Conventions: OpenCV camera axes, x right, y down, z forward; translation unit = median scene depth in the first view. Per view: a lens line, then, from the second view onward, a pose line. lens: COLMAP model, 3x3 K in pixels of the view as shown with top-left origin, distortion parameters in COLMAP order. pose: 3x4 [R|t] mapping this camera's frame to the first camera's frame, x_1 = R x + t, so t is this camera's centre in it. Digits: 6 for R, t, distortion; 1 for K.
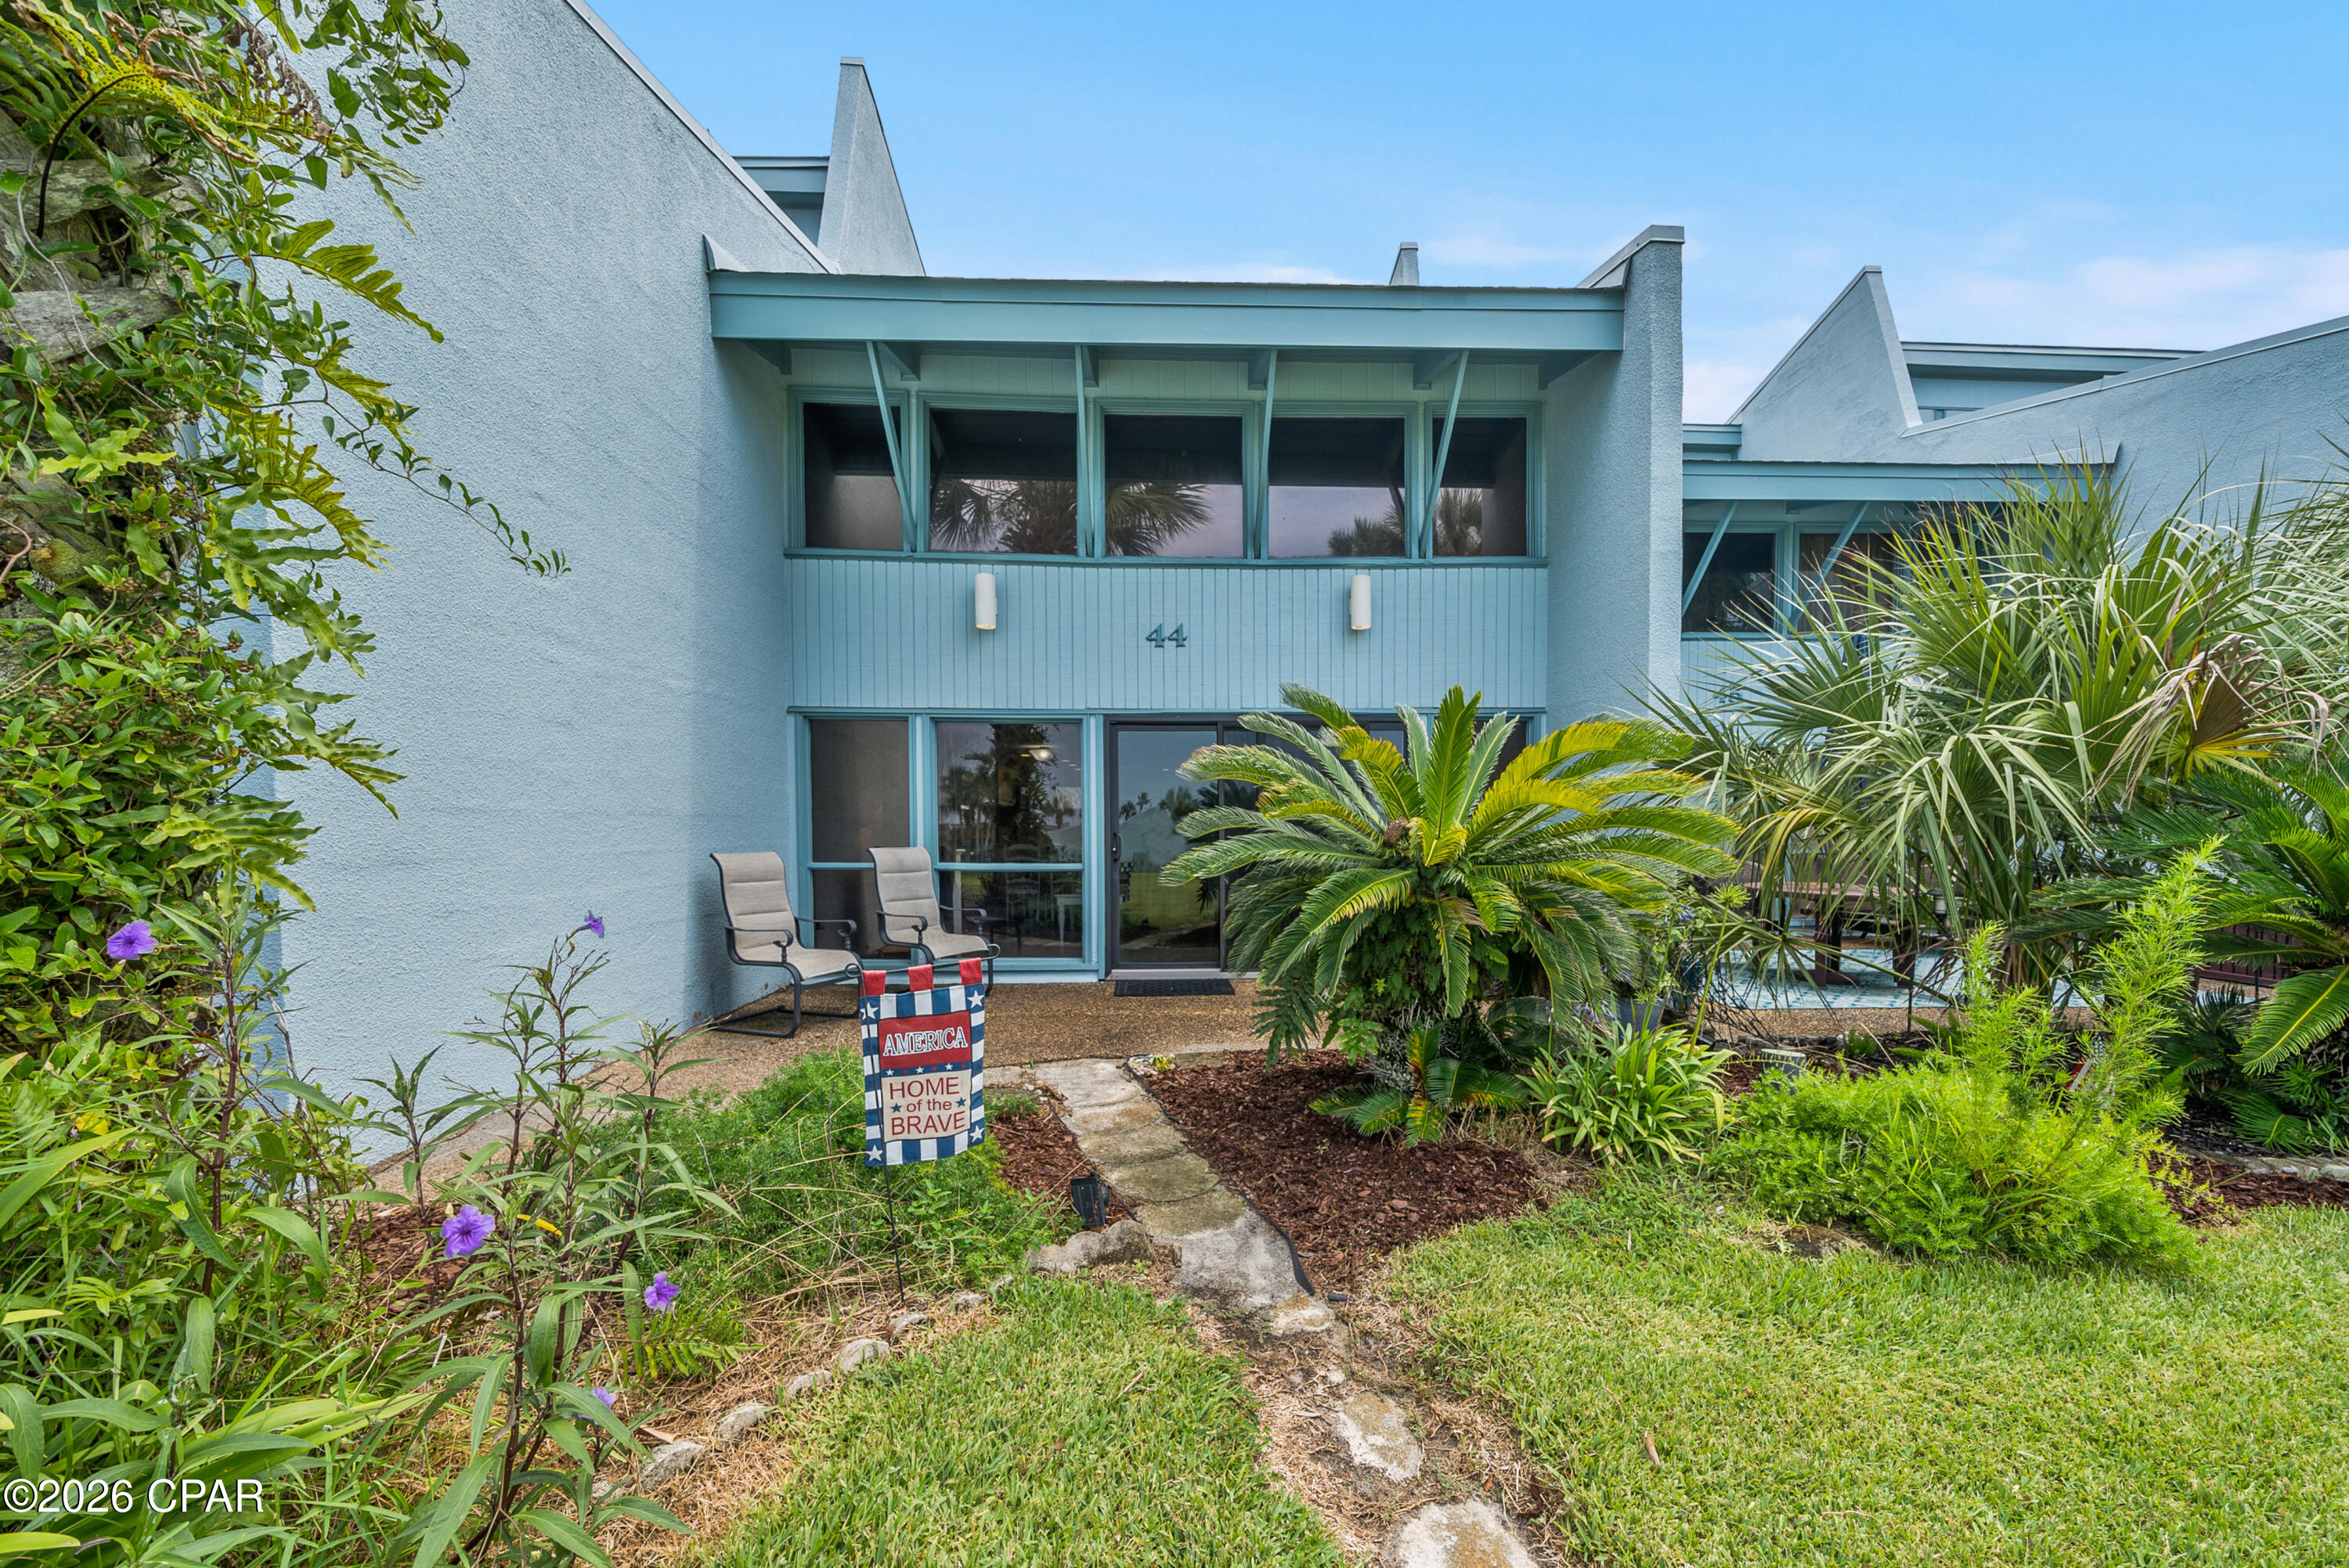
lens RADIAL K [[886.4, 0, 1182.0], [0, 886.4, 828.3], [0, 0, 1]] dist [-0.000261, 0.000007]
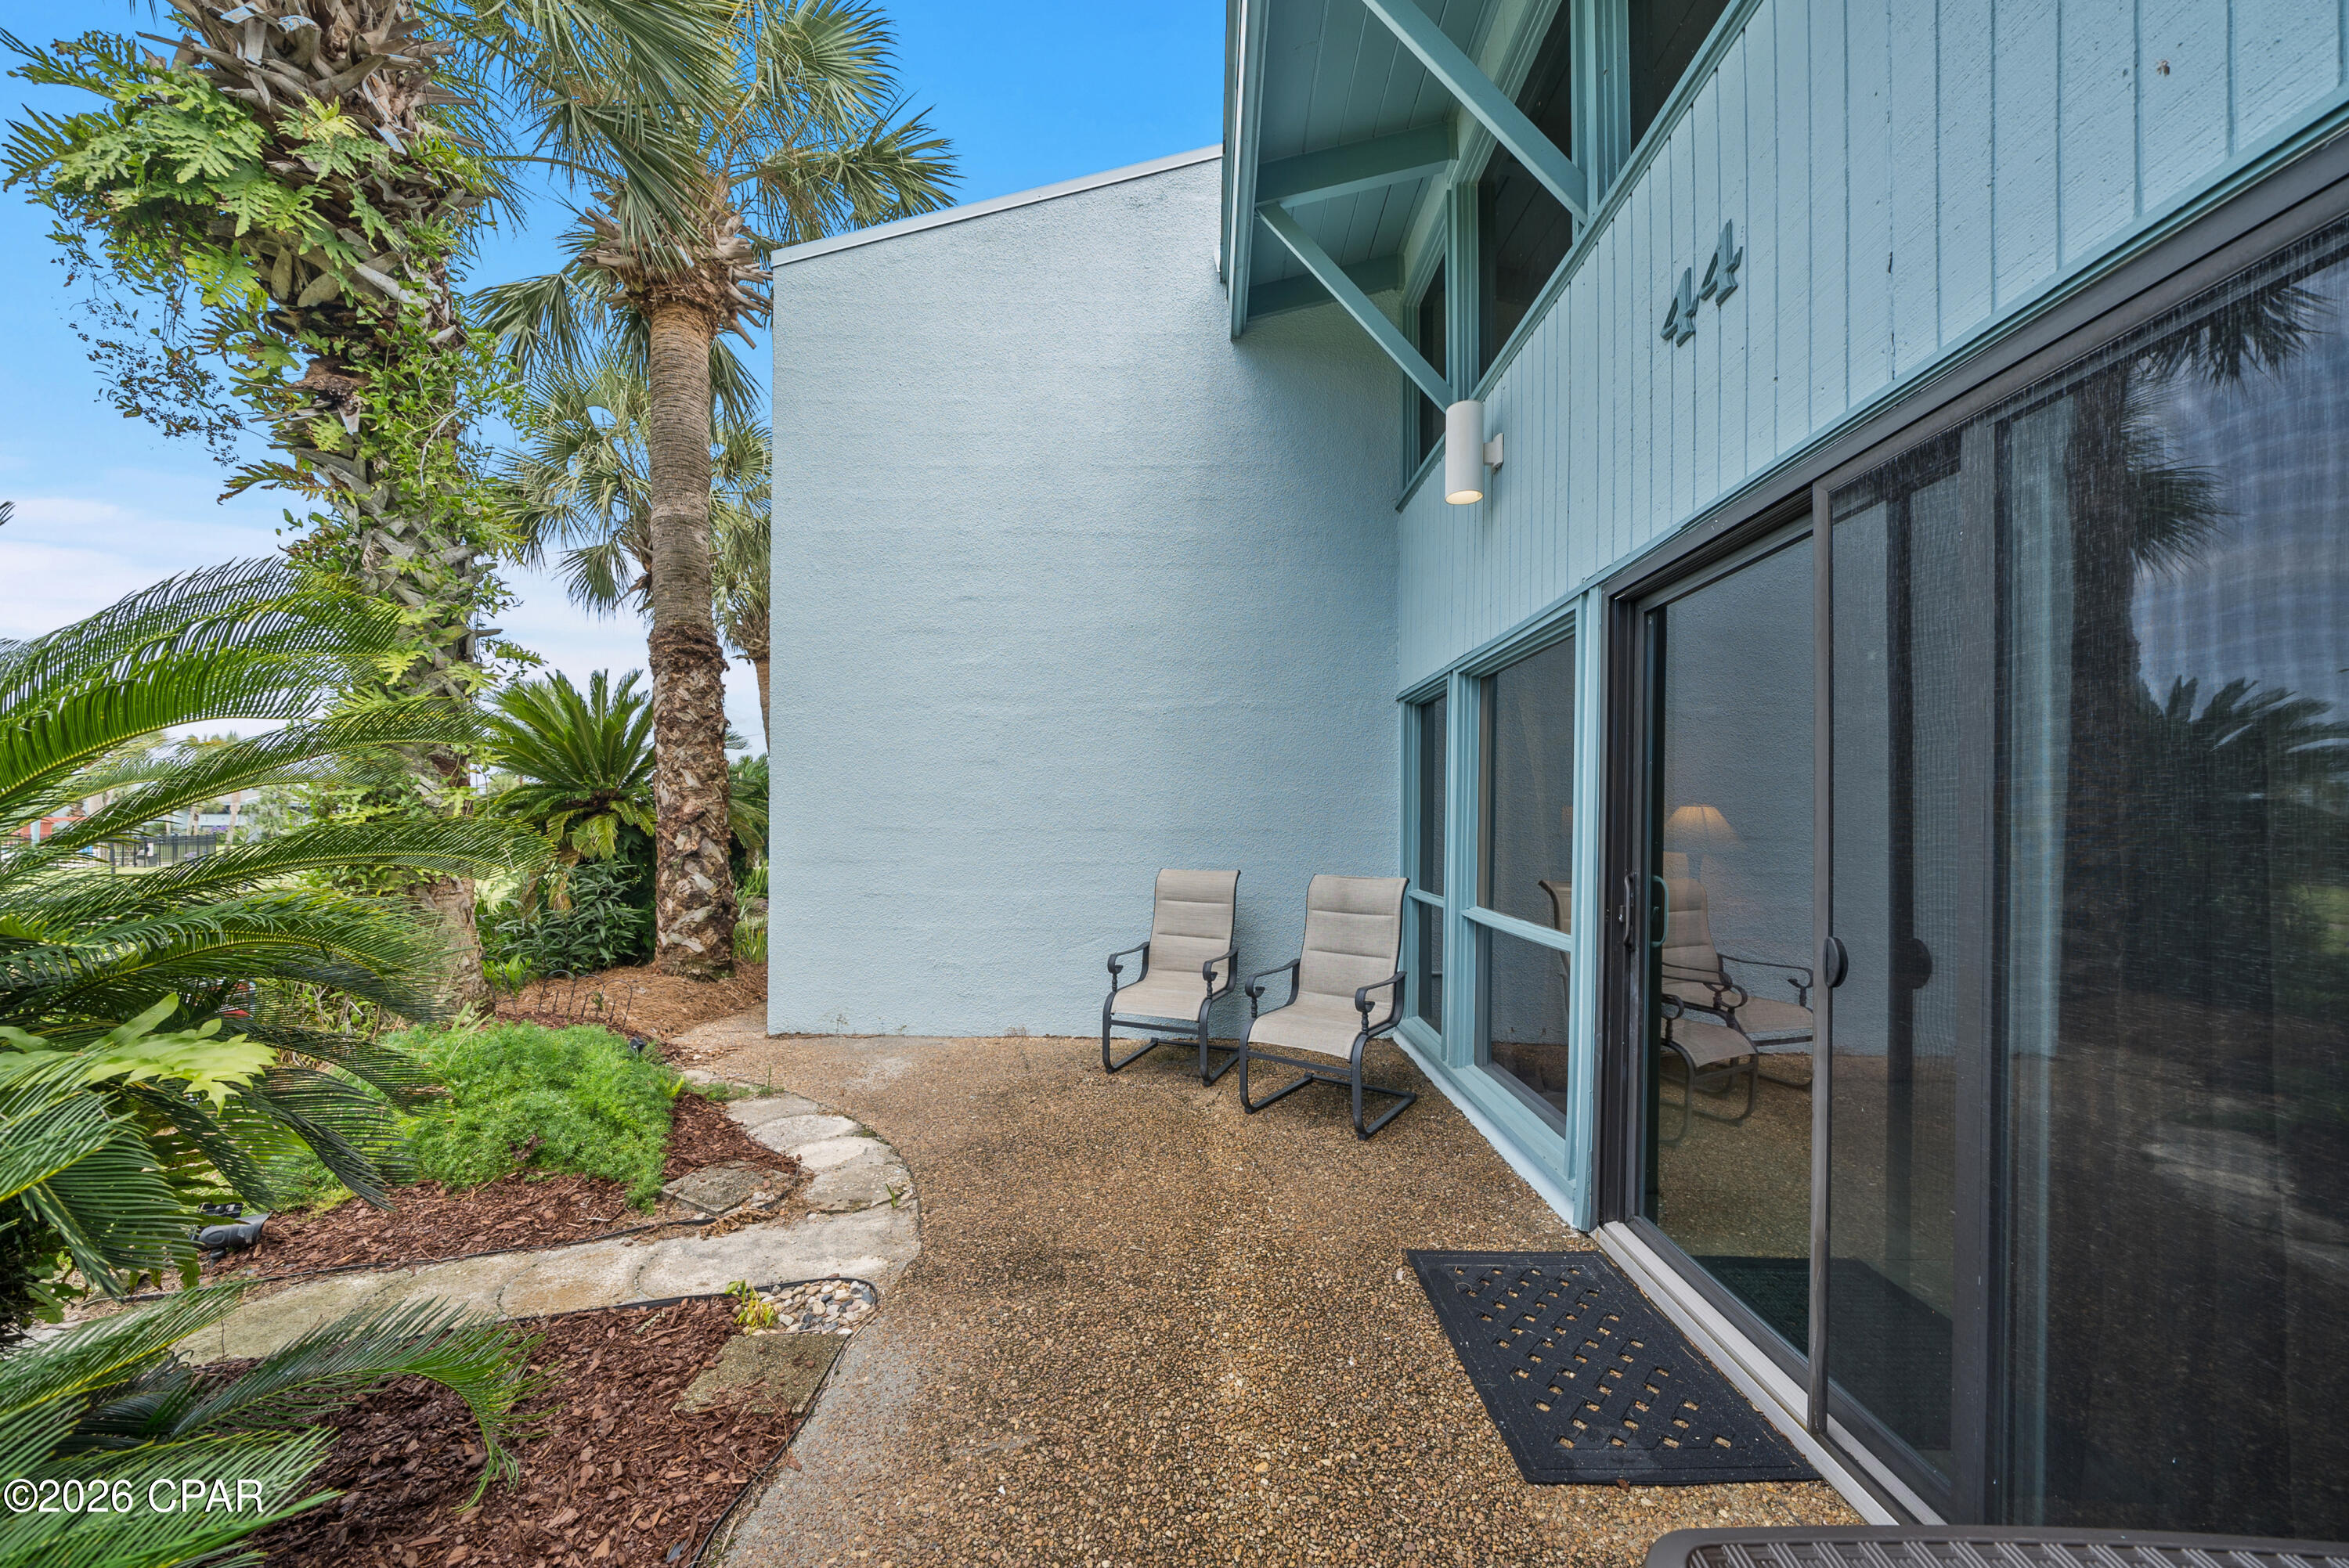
lens RADIAL K [[811.5, 0, 1181.3], [0, 811.5, 807.2], [0, 0, 1]] dist [-0.003930, 0.000056]
pose [[-0.044362, -0.024754, -0.998709, 0.304285], [-0.005558, 0.999684, -0.024531, -0.014713], [0.999000, 0.004462, -0.044485, 0.845146]]
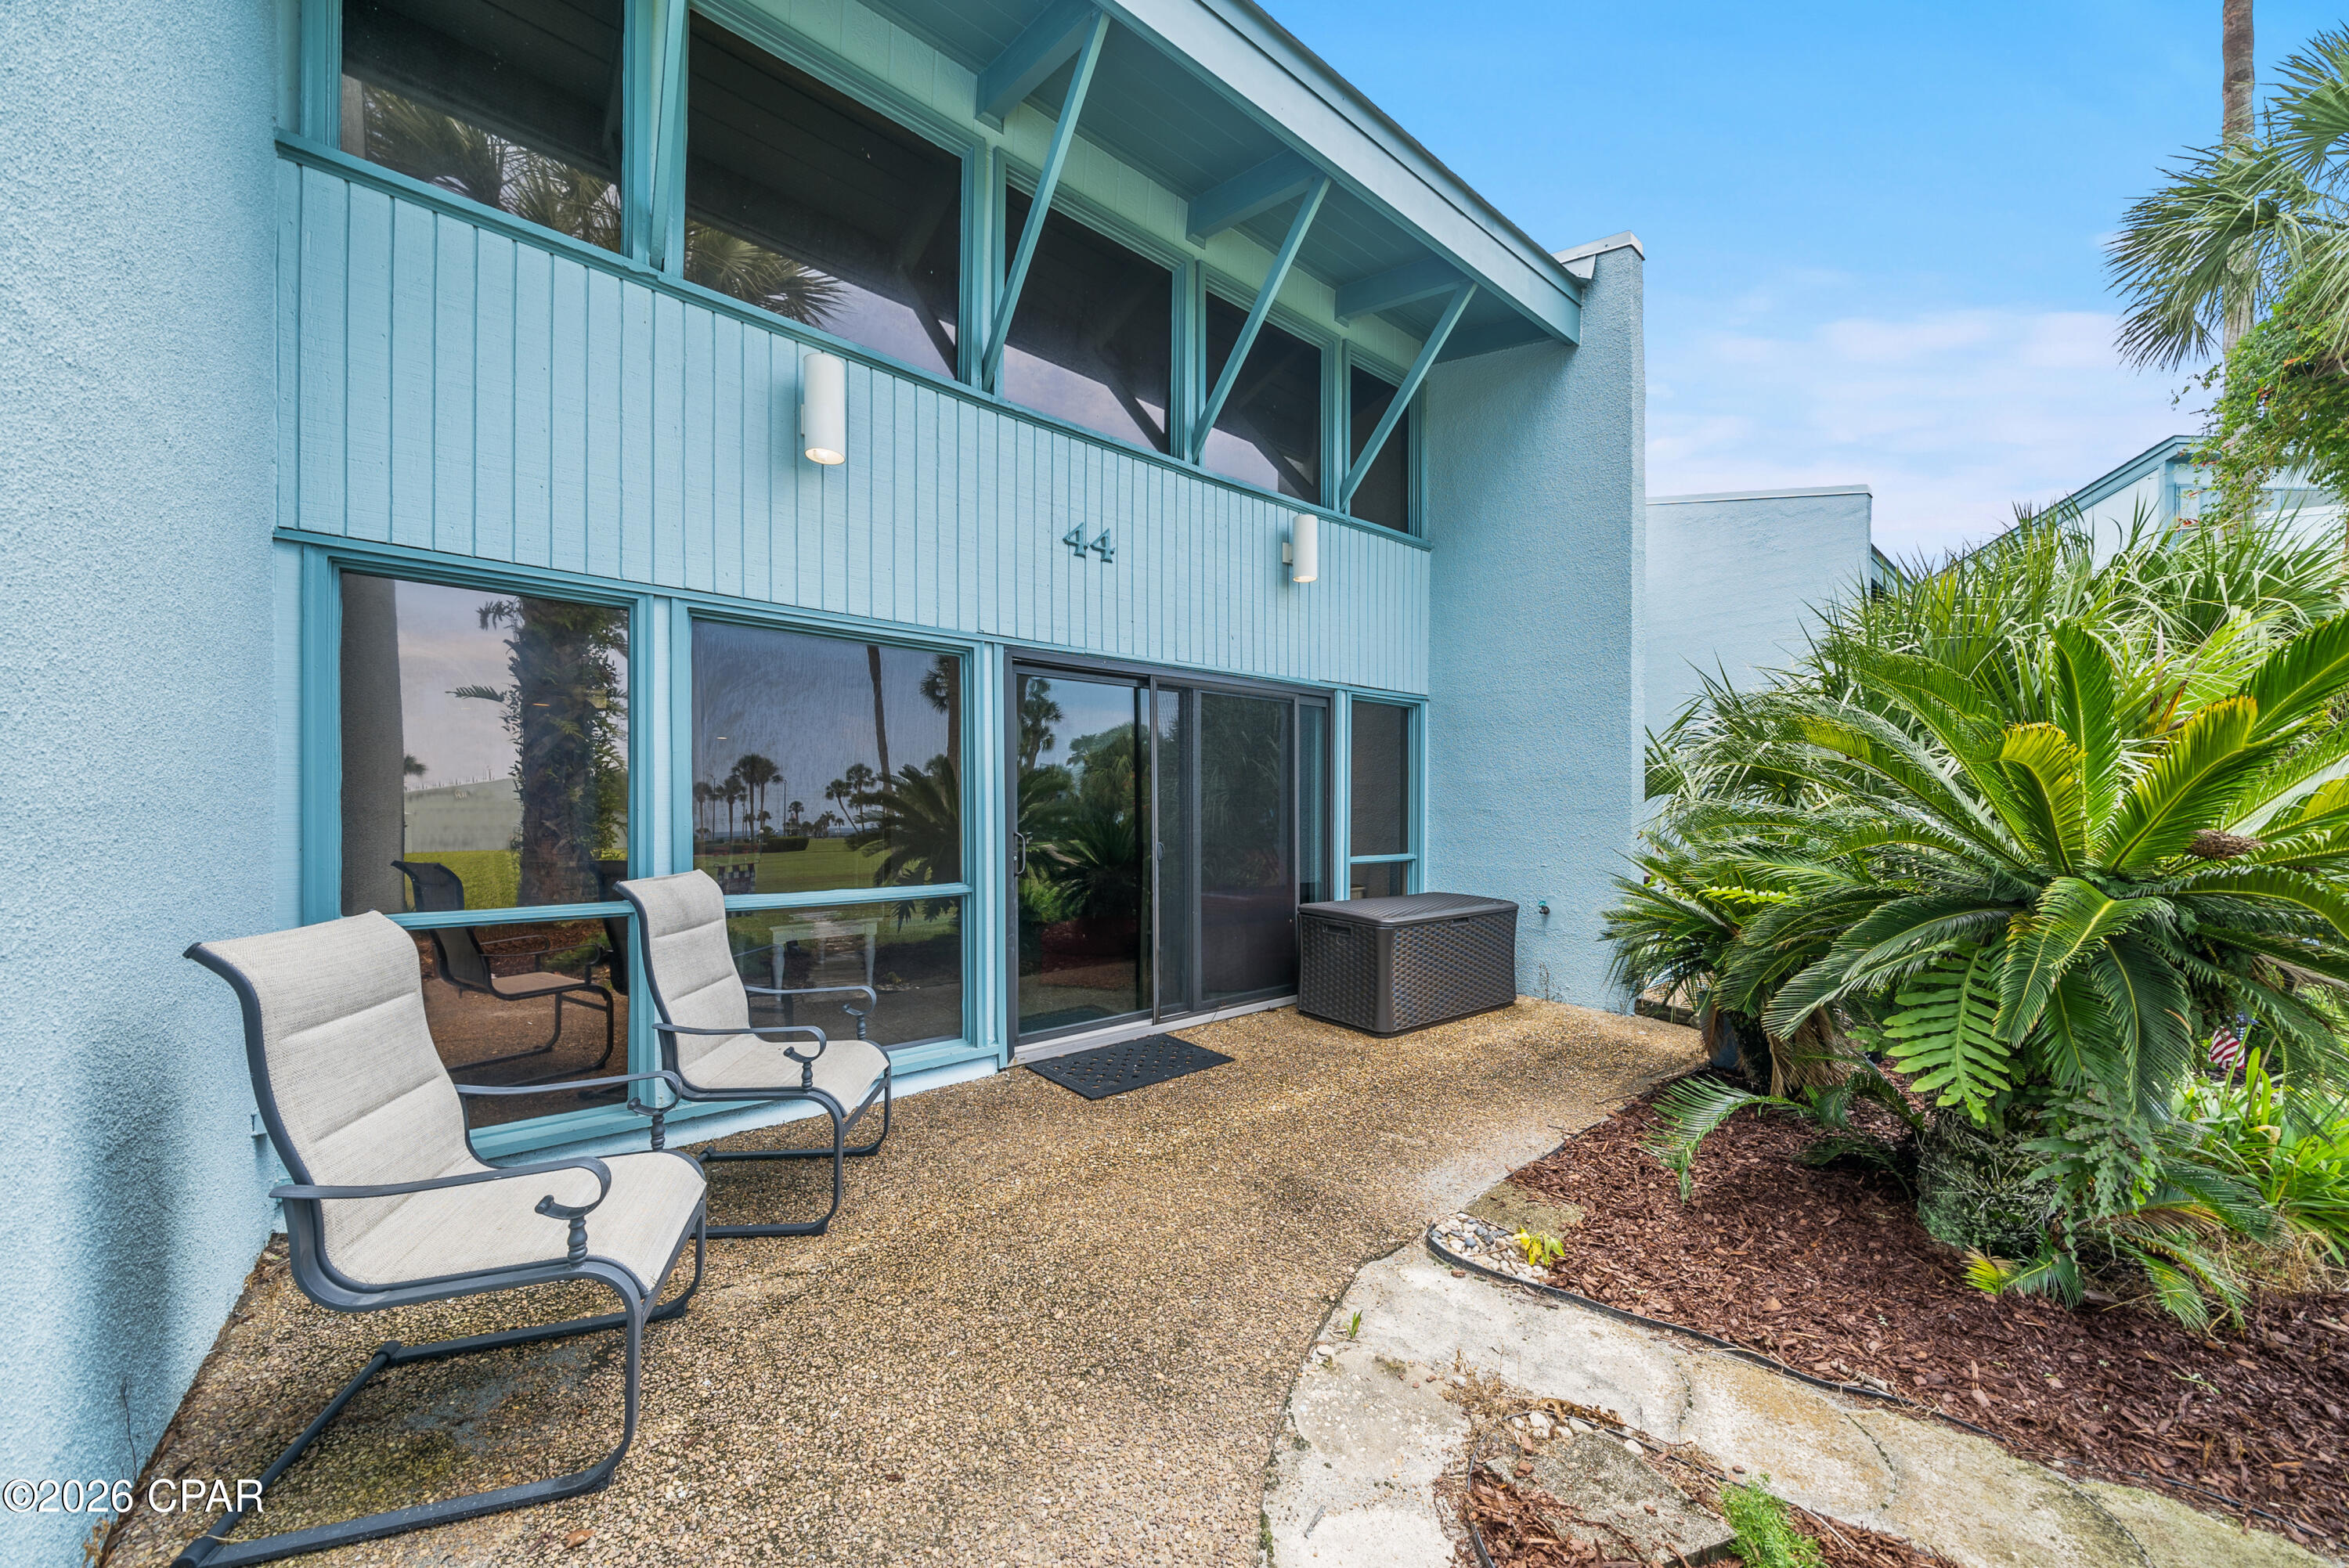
lens RADIAL K [[806.0, 0, 1182.2], [0, 806.0, 795.0], [0, 0, 1]] dist [-0.004601, -0.000145]
pose [[0.790965, 0.010893, 0.611764, -0.346558], [0.001280, 0.999810, -0.019457, -0.010648], [-0.611860, 0.016173, 0.790801, 0.479801]]
